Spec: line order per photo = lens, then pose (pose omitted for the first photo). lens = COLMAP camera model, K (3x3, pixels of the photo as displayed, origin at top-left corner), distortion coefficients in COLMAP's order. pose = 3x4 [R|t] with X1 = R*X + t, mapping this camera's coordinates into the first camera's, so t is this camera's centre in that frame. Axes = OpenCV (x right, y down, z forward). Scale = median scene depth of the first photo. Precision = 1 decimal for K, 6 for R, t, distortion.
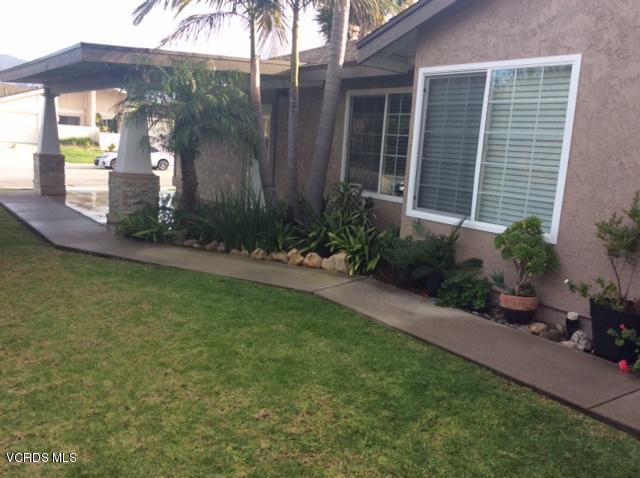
lens RADIAL K [[587.4, 0, 320.0], [0, 587.4, 239.0], [0, 0, 1]] dist [0.134401, -0.245708]
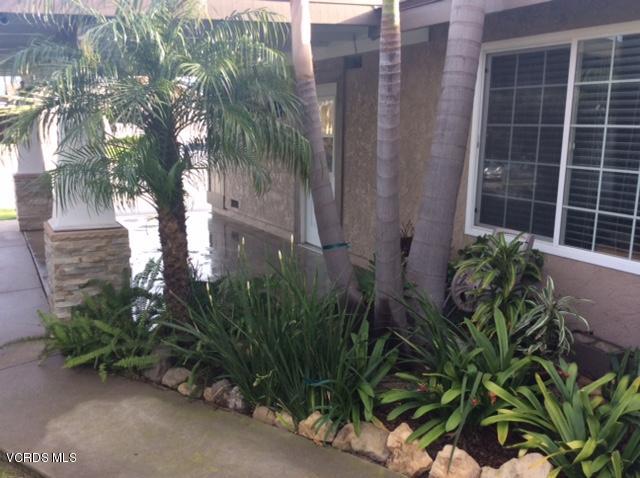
lens RADIAL K [[587.4, 0, 320.0], [0, 587.4, 239.0], [0, 0, 1]] dist [0.134401, -0.245708]
pose [[0.993004, -0.032043, -0.113646, -0.044022], [0.034825, 0.999138, 0.022577, -0.108879], [0.112825, -0.026377, 0.993265, 0.518610]]
